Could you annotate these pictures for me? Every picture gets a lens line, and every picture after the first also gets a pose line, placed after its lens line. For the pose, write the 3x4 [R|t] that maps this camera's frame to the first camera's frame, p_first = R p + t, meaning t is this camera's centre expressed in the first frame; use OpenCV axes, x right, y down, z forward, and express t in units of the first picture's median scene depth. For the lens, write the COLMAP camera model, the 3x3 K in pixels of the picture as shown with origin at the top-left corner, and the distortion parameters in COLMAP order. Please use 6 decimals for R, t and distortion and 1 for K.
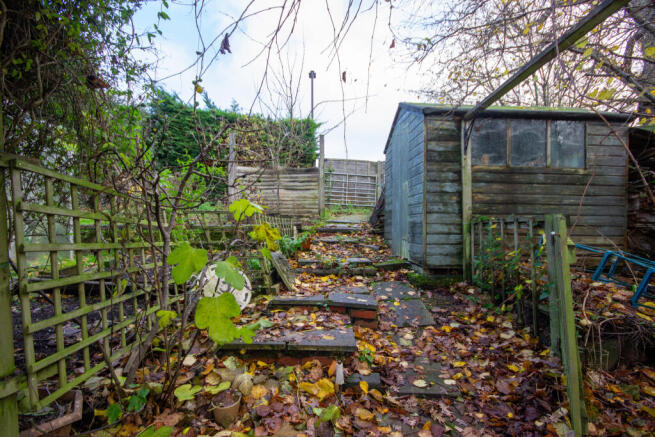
lens RADIAL K [[322.6, 0, 329.7], [0, 322.6, 231.2], [0, 0, 1]] dist [0.004368, -0.009119]
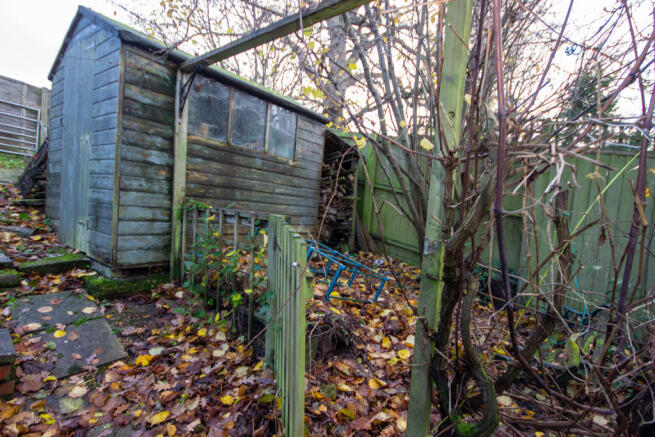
lens RADIAL K [[322.6, 0, 329.7], [0, 322.6, 231.2], [0, 0, 1]] dist [0.004368, -0.009119]
pose [[0.657355, -0.005262, 0.753563, 0.074907], [-0.091123, 0.992083, 0.086416, -0.069170], [-0.748052, -0.125473, 0.651671, 0.203142]]
